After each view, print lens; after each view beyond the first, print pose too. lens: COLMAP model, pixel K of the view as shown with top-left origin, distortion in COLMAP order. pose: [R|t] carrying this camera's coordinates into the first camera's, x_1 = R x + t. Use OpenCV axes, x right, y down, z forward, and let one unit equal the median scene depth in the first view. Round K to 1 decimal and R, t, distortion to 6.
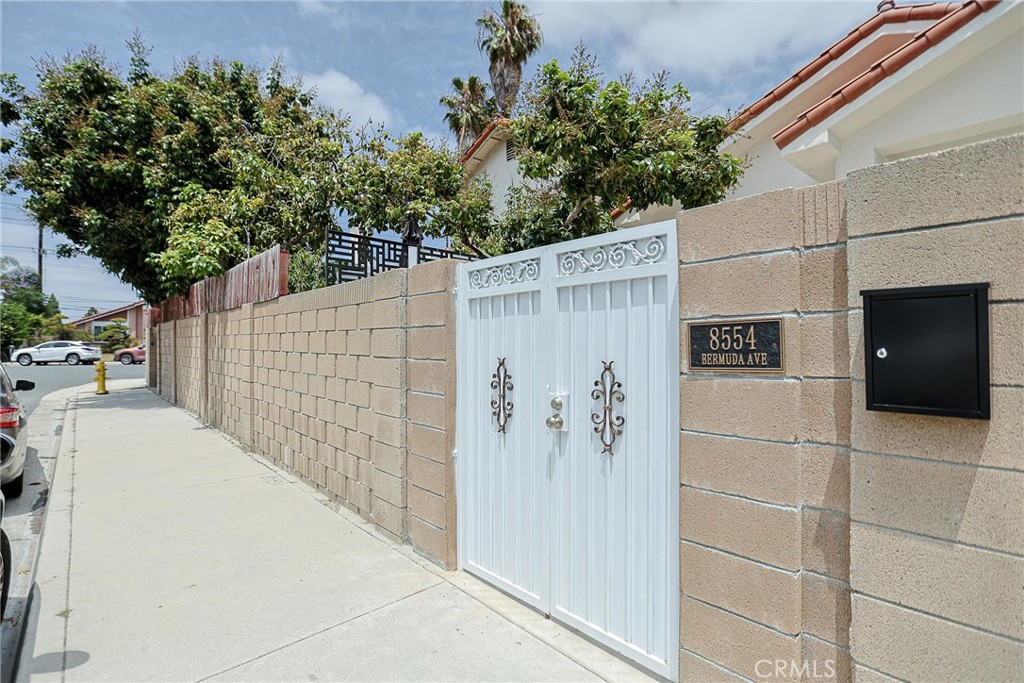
lens RADIAL K [[495.4, 0, 512.0], [0, 495.4, 341.5], [0, 0, 1]] dist [-0.012814, 0.000434]
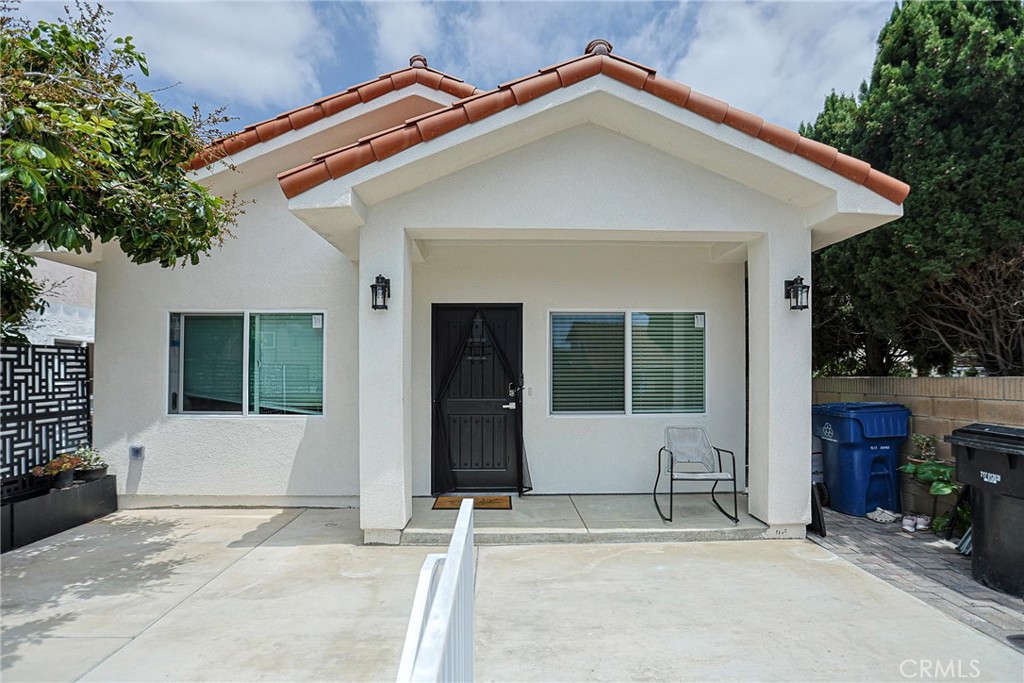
lens RADIAL K [[509.9, 0, 511.8], [0, 509.9, 364.5], [0, 0, 1]] dist [-0.057024, 0.000528]
pose [[0.639647, 0.017243, 0.768475, 0.219042], [-0.004372, 0.999814, -0.018795, -0.152343], [-0.768656, 0.008663, 0.639604, 0.334902]]
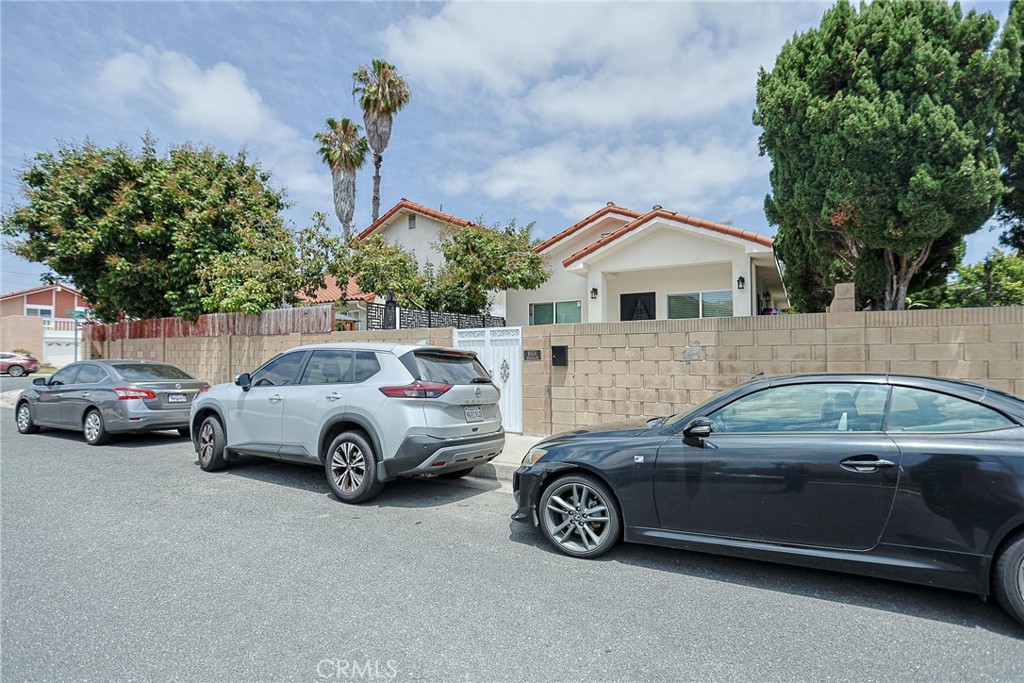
lens RADIAL K [[500.1, 0, 517.2], [0, 500.1, 337.2], [0, 0, 1]] dist [-0.037938, 0.001611]
pose [[0.948315, 0.013501, 0.317042, -0.346645], [-0.002072, 0.999337, -0.036358, 0.002825], [-0.317323, 0.033822, 0.947714, -0.995684]]
